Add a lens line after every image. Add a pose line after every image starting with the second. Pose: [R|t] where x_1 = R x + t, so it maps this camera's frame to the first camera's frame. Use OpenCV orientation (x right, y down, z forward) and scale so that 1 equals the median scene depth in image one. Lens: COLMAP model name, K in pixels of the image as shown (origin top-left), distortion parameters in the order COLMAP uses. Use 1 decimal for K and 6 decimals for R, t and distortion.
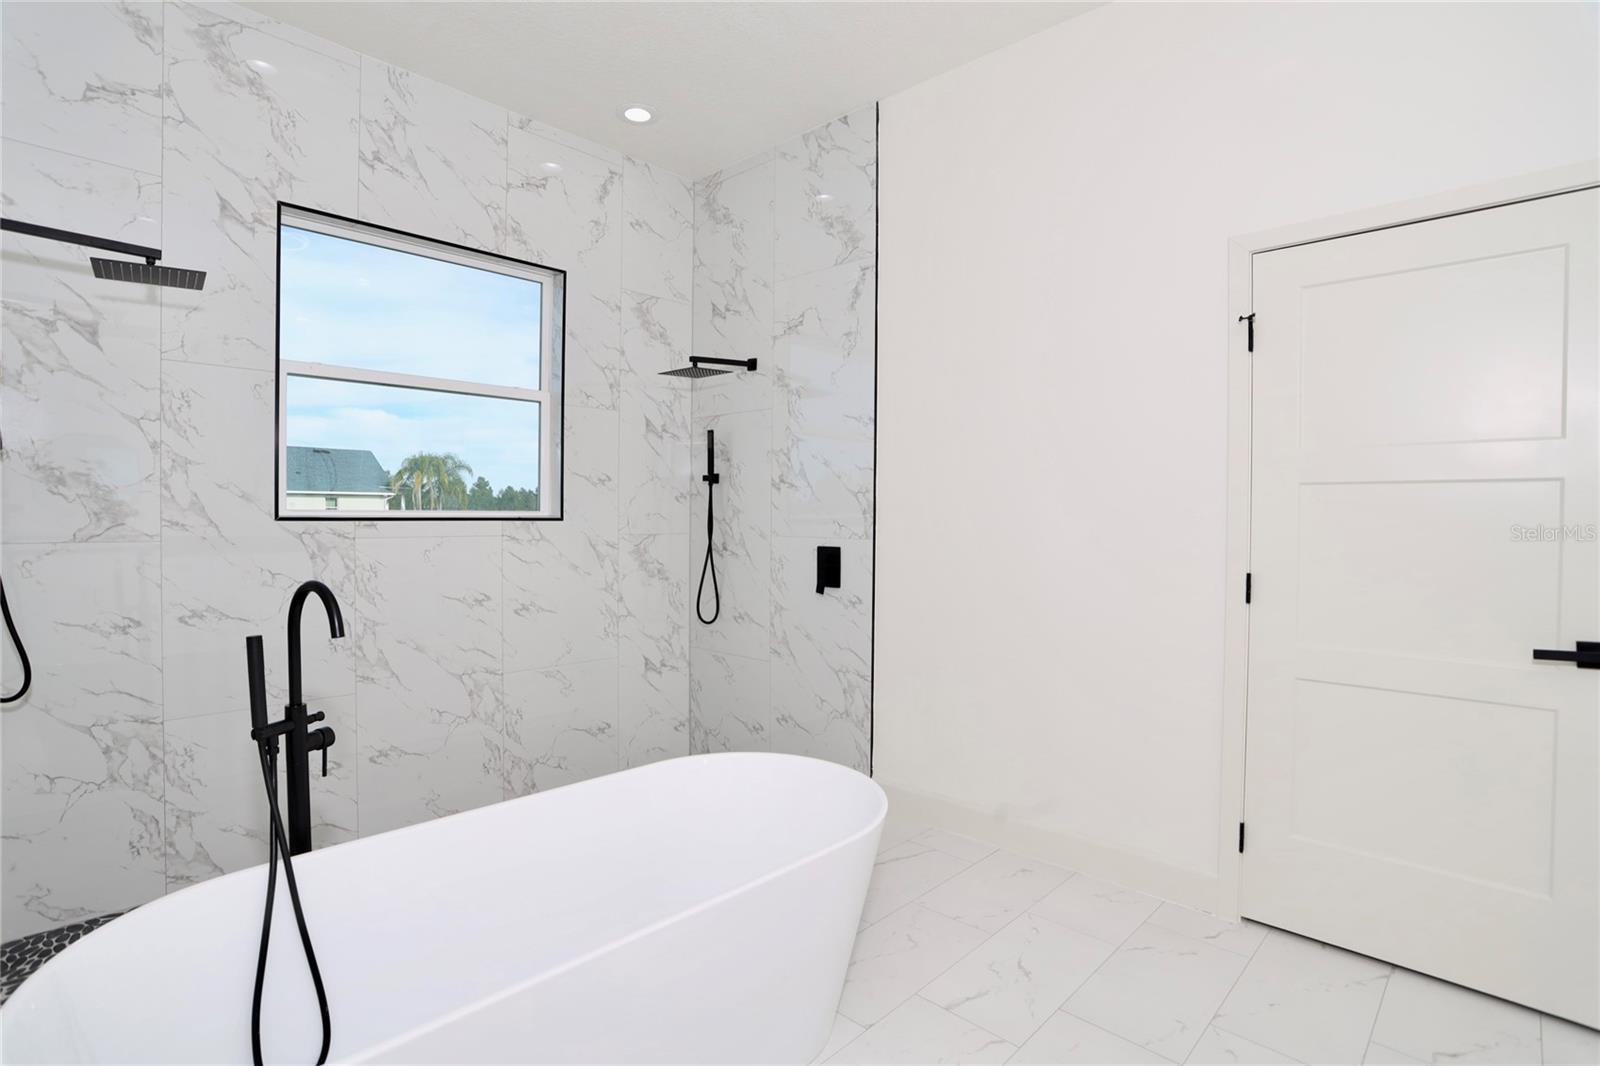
lens RADIAL K [[777.8, 0, 787.3], [0, 777.8, 527.8], [0, 0, 1]] dist [-0.074338, 0.033546]
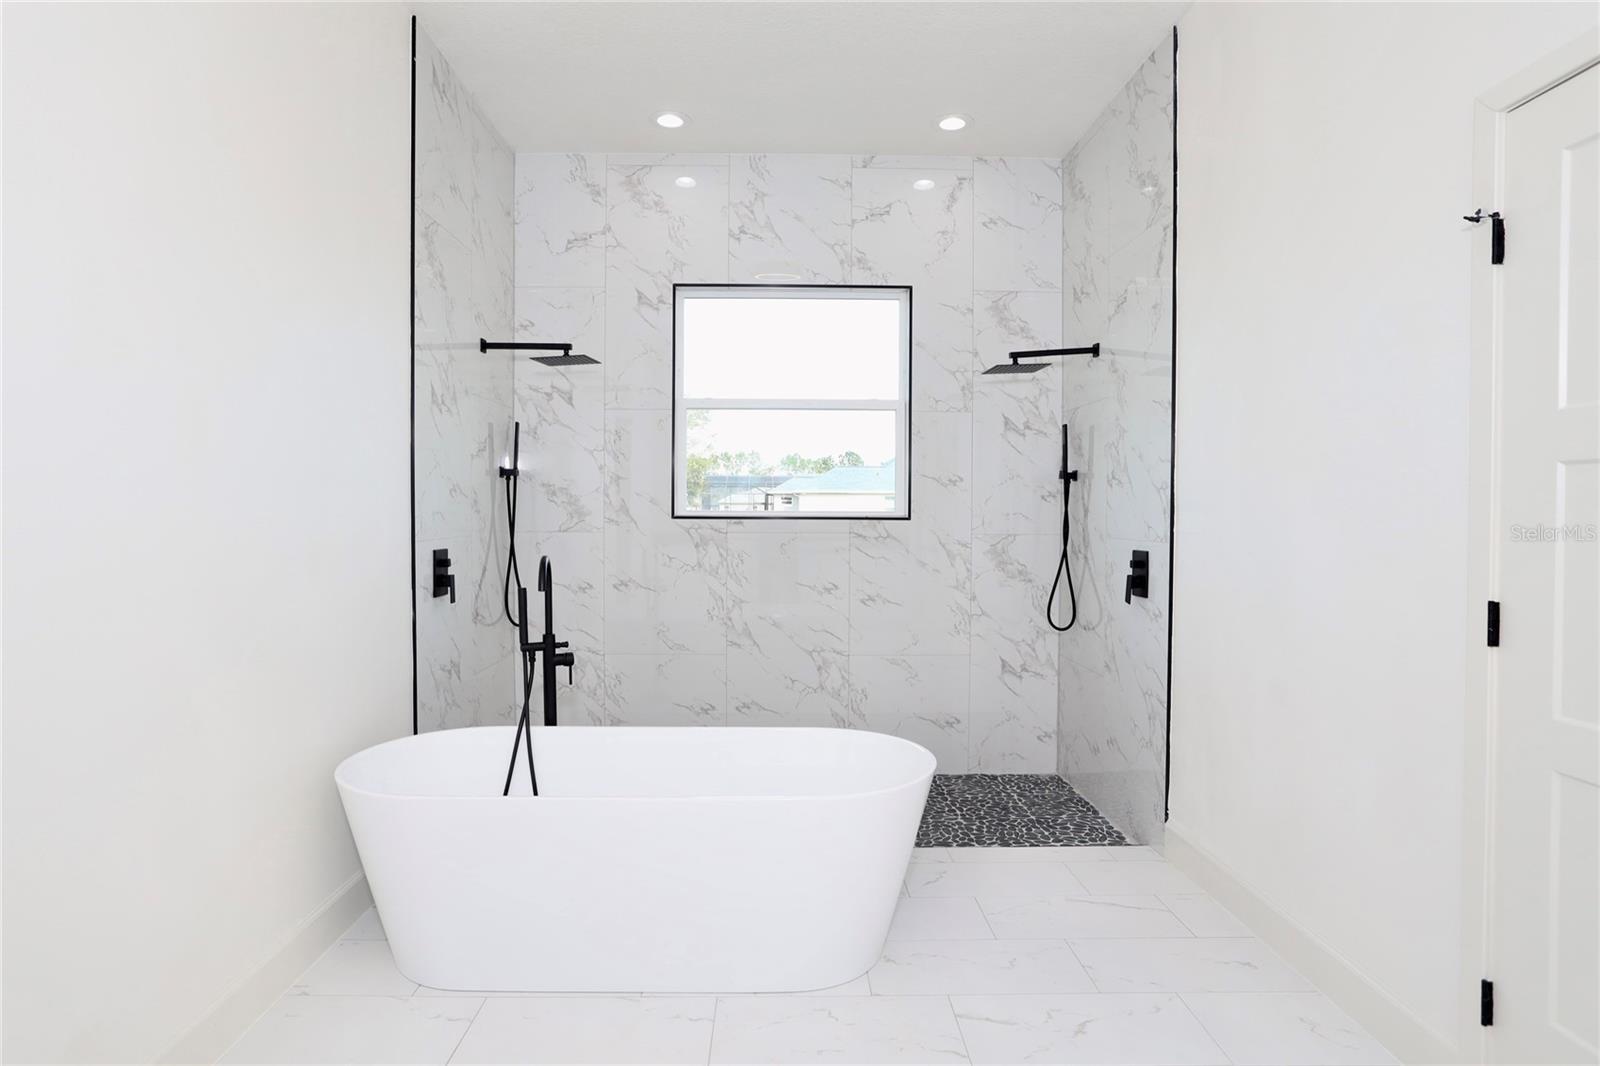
lens RADIAL K [[876.2, 0, 801.1], [0, 876.2, 526.9], [0, 0, 1]] dist [-0.062841, 0.000712]
pose [[0.711355, 0.009323, -0.702771, 0.482340], [-0.011405, 0.999933, 0.001721, -0.000092], [0.702740, 0.006791, 0.711414, 0.034927]]
